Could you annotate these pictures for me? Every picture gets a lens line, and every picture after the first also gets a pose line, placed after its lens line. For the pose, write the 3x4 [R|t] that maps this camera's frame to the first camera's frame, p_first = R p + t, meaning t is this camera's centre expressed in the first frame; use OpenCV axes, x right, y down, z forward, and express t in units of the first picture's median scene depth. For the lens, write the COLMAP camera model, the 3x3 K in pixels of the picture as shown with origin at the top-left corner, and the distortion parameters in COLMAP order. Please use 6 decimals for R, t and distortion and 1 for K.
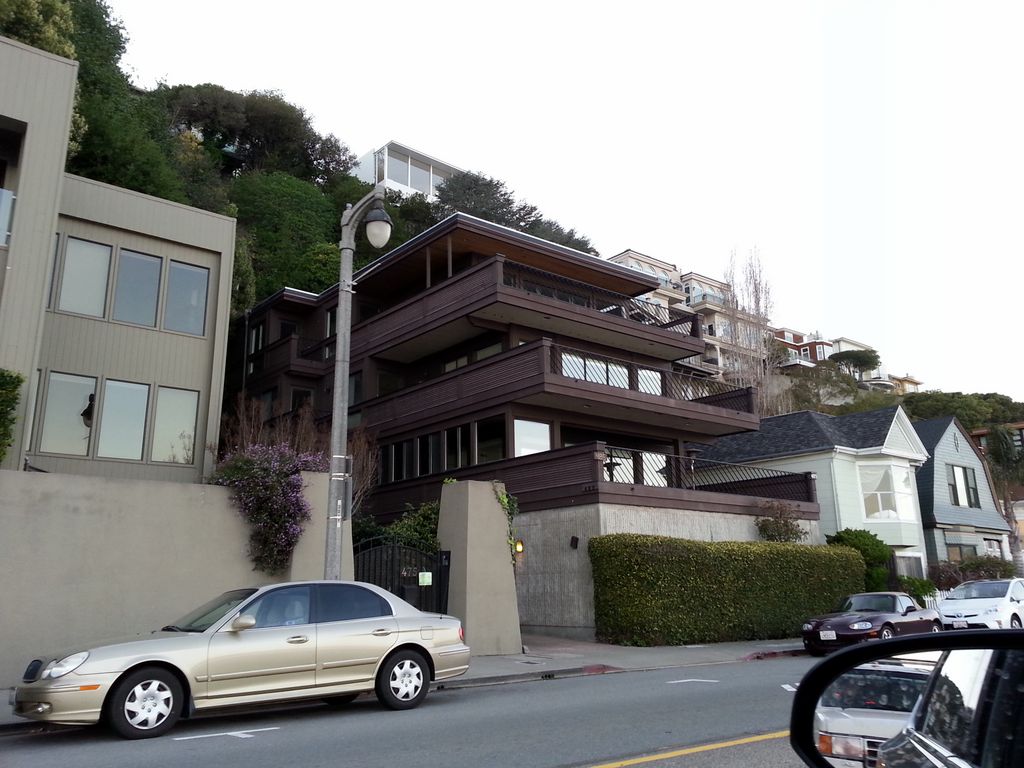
lens RADIAL K [[846.8, 0, 508.9], [0, 846.8, 379.7], [0, 0, 1]] dist [0.086318, -0.111476]
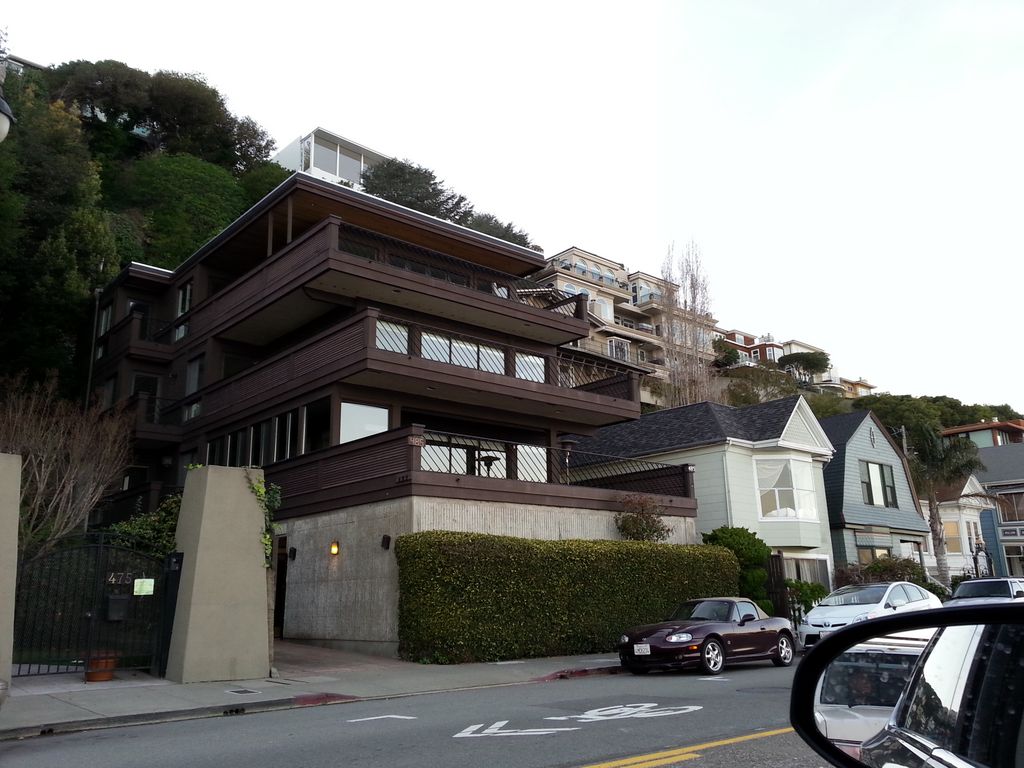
lens RADIAL K [[846.8, 0, 508.0], [0, 846.8, 380.9], [0, 0, 1]] dist [0.086318, -0.111476]
pose [[0.999510, 0.003871, 0.031064, 0.113647], [-0.003671, 0.999972, -0.006514, 0.022504], [-0.031088, 0.006397, 0.999496, 0.091449]]
